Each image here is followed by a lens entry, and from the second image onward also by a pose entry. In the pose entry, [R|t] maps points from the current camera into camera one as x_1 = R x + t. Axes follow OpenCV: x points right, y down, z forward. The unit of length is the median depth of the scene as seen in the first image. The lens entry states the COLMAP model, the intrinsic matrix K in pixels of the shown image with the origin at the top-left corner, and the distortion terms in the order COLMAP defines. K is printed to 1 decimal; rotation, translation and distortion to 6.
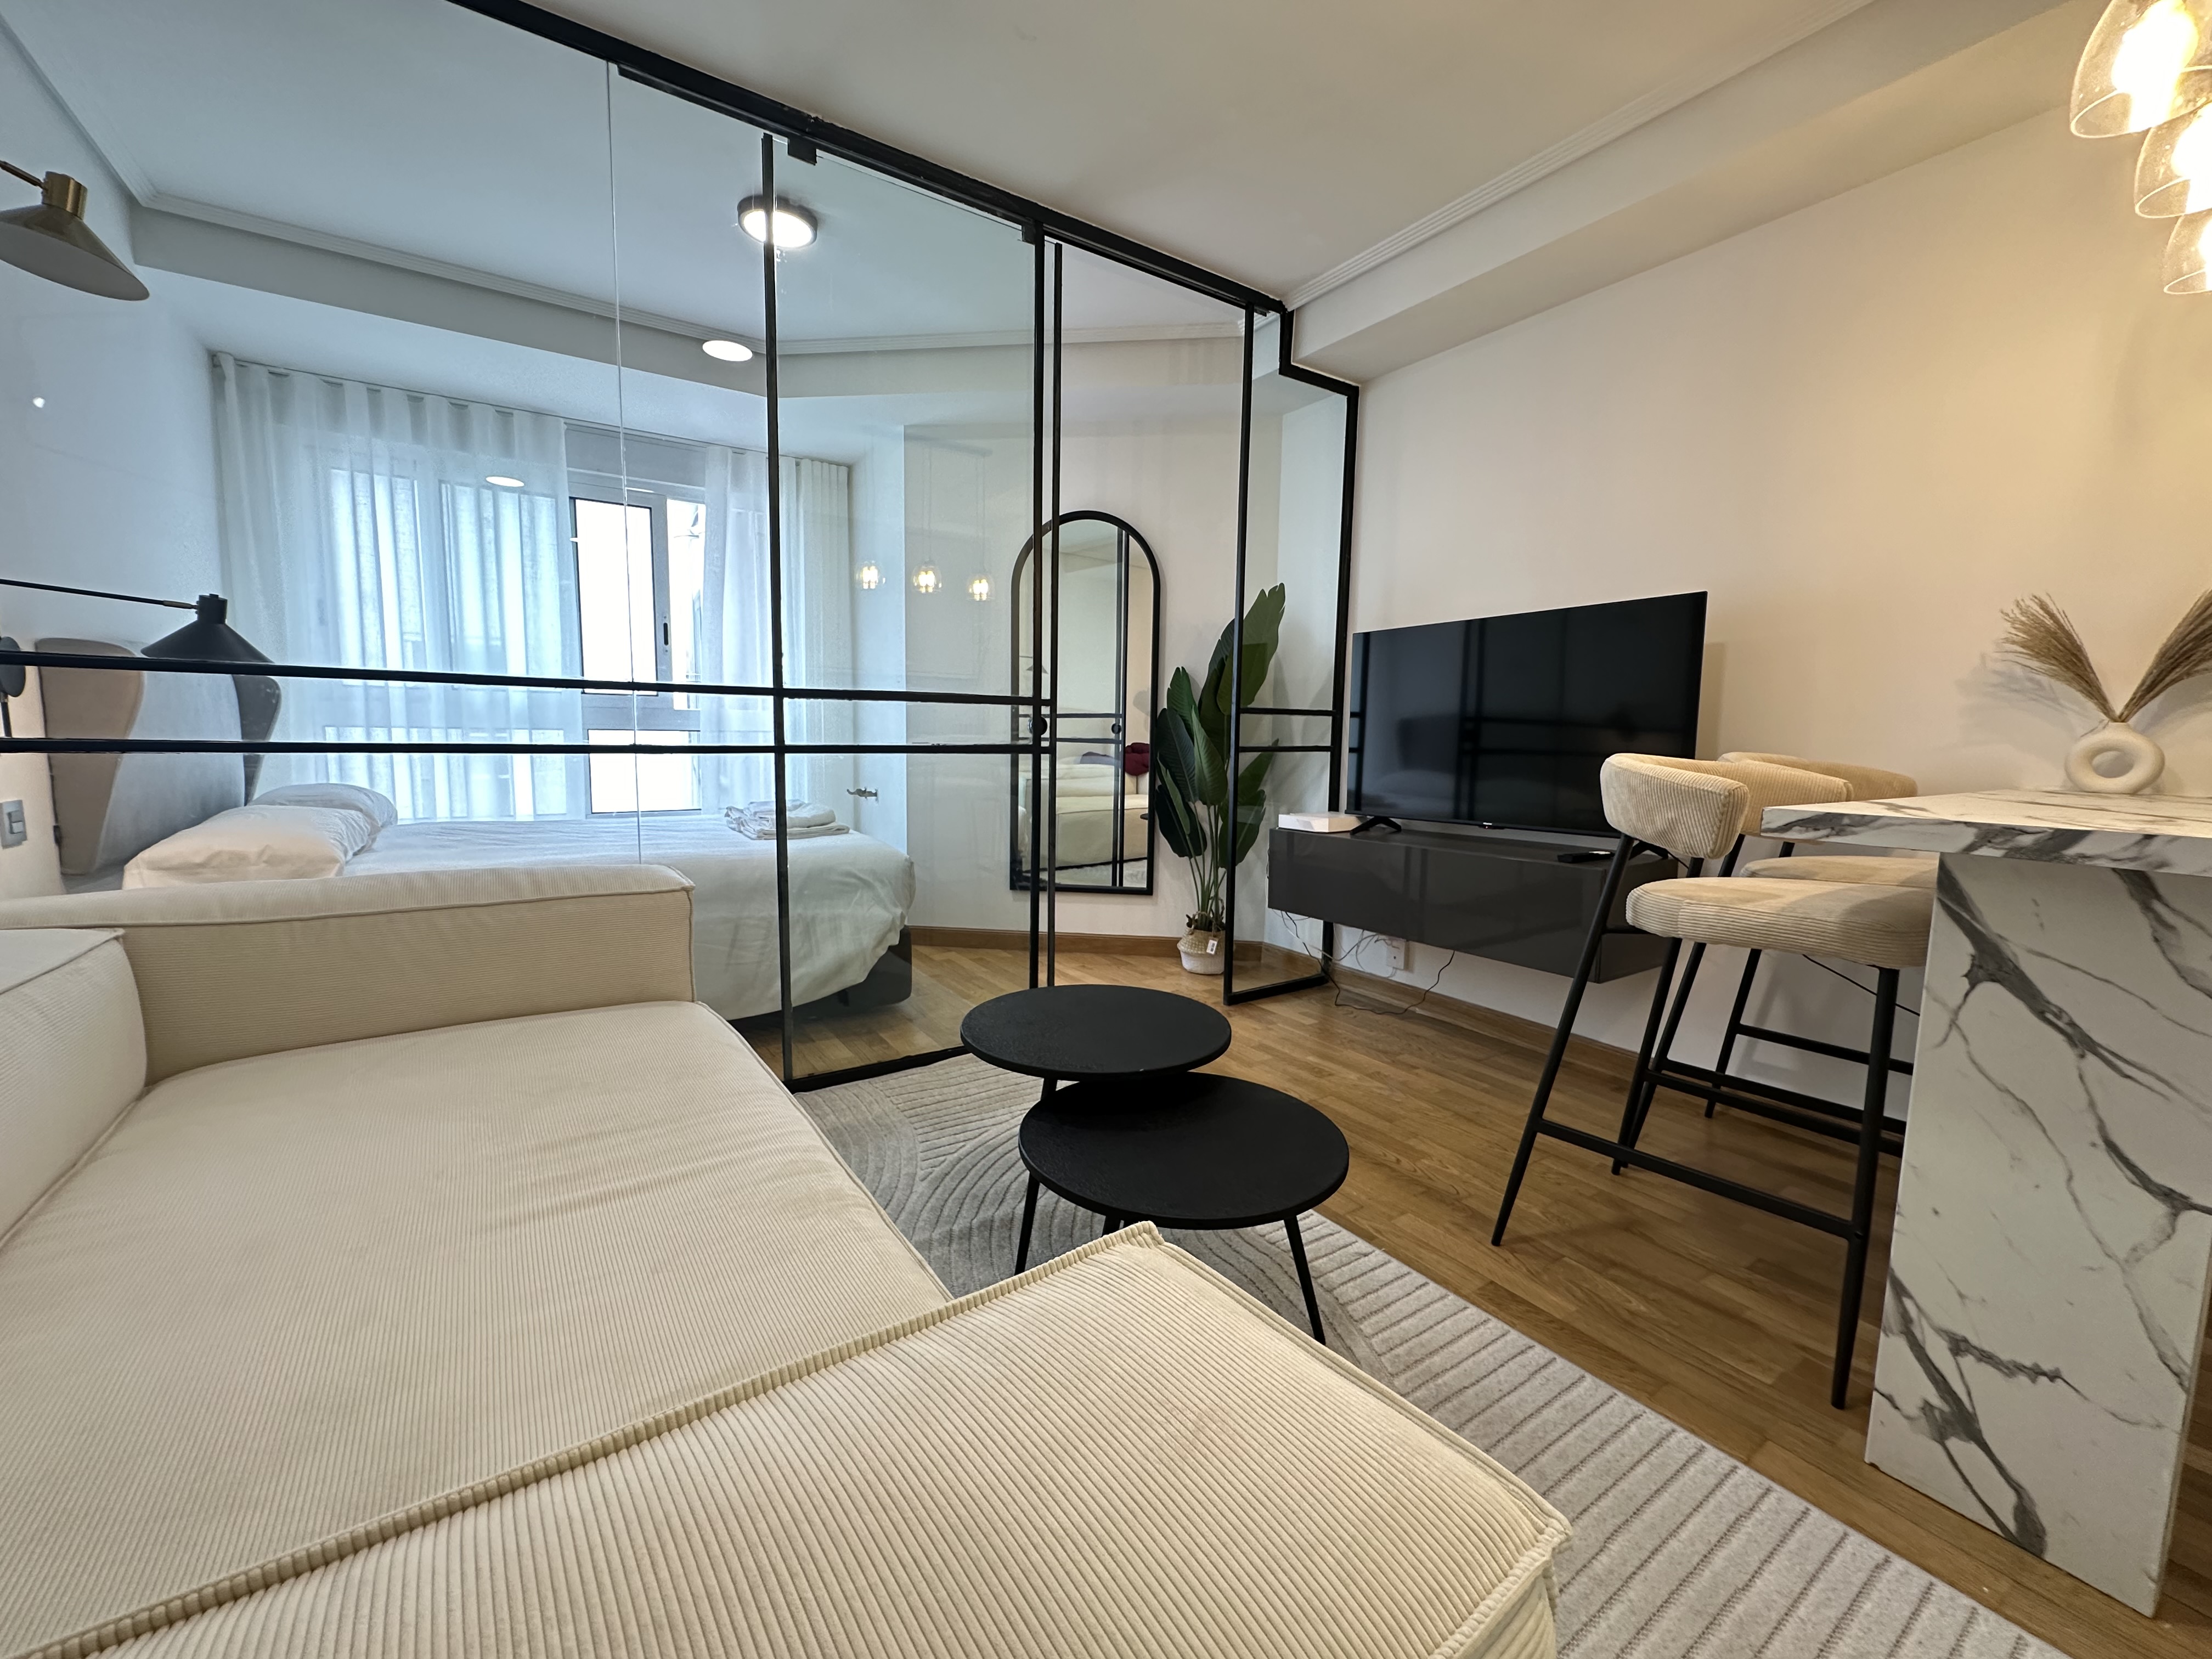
lens RADIAL K [[870.1, 0, 1096.9], [0, 870.1, 818.7], [0, 0, 1]] dist [-0.001252, -0.003589]
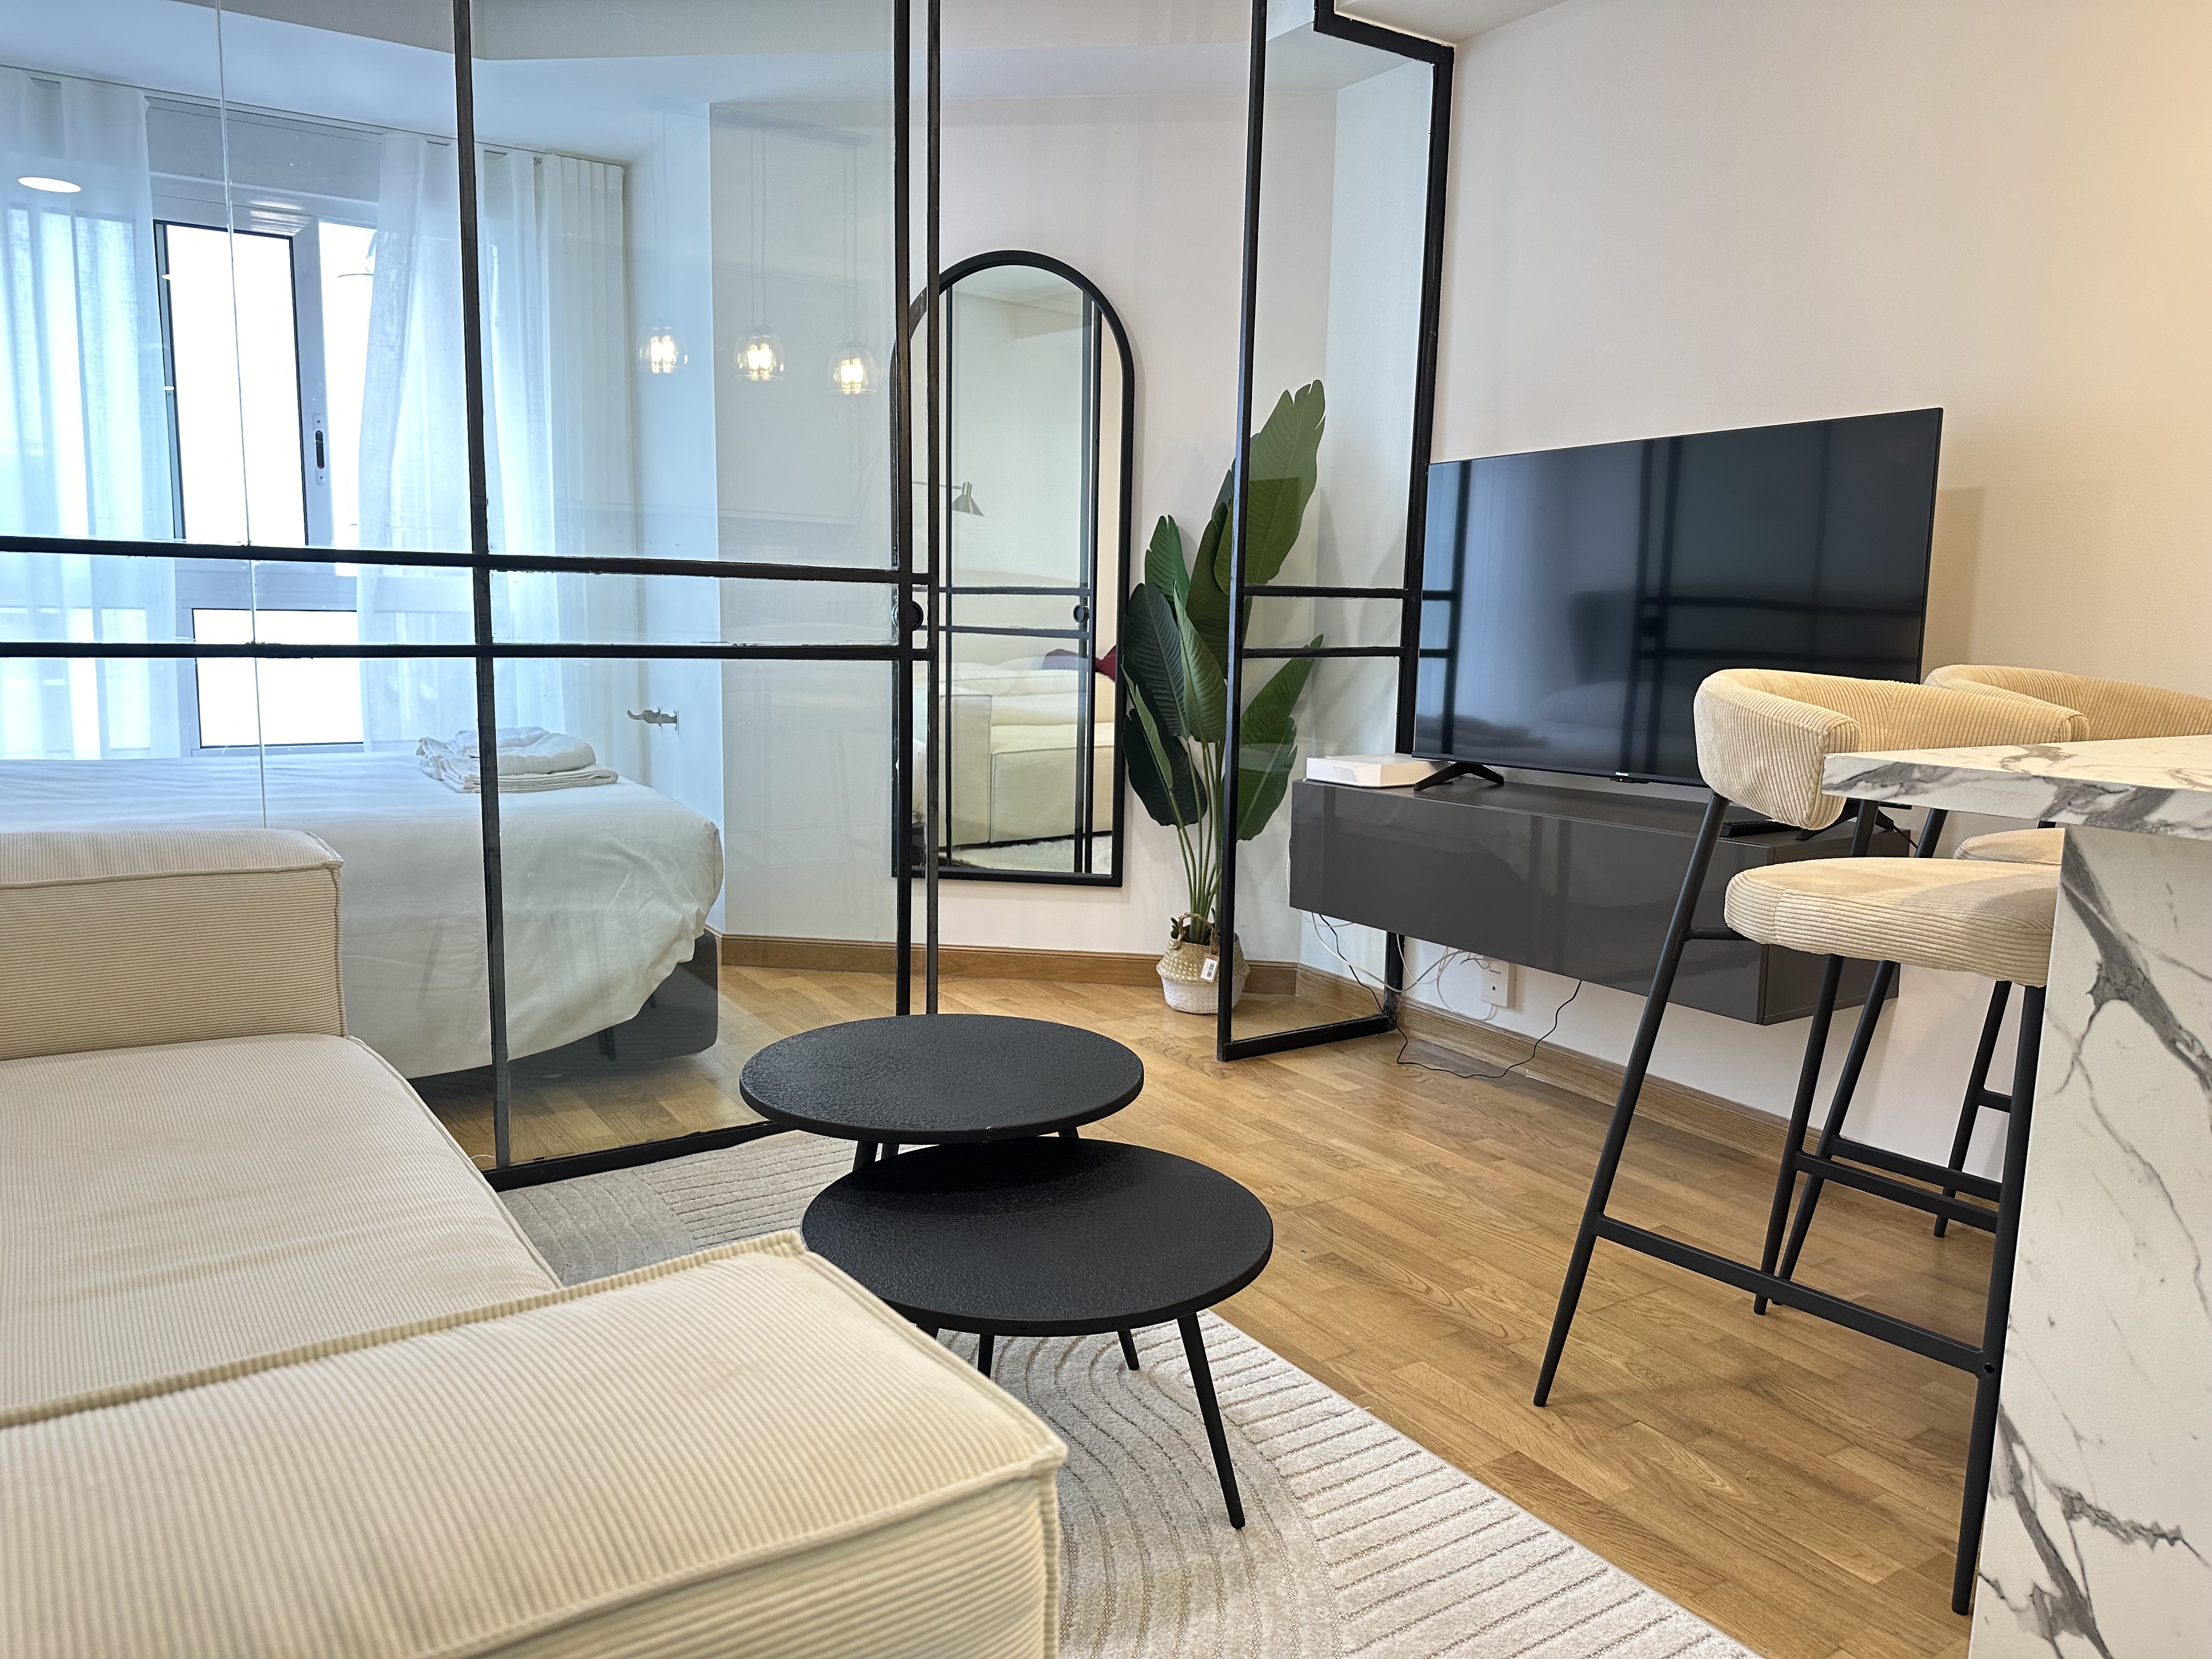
lens RADIAL K [[1543.6, 0, 1106.8], [0, 1543.6, 812.1], [0, 0, 1]] dist [0.046310, -0.057362]
pose [[0.999958, 0.005793, -0.007141, 0.093457], [-0.005552, 0.999430, 0.033308, -0.002307], [0.007330, -0.033267, 0.999420, -0.130750]]
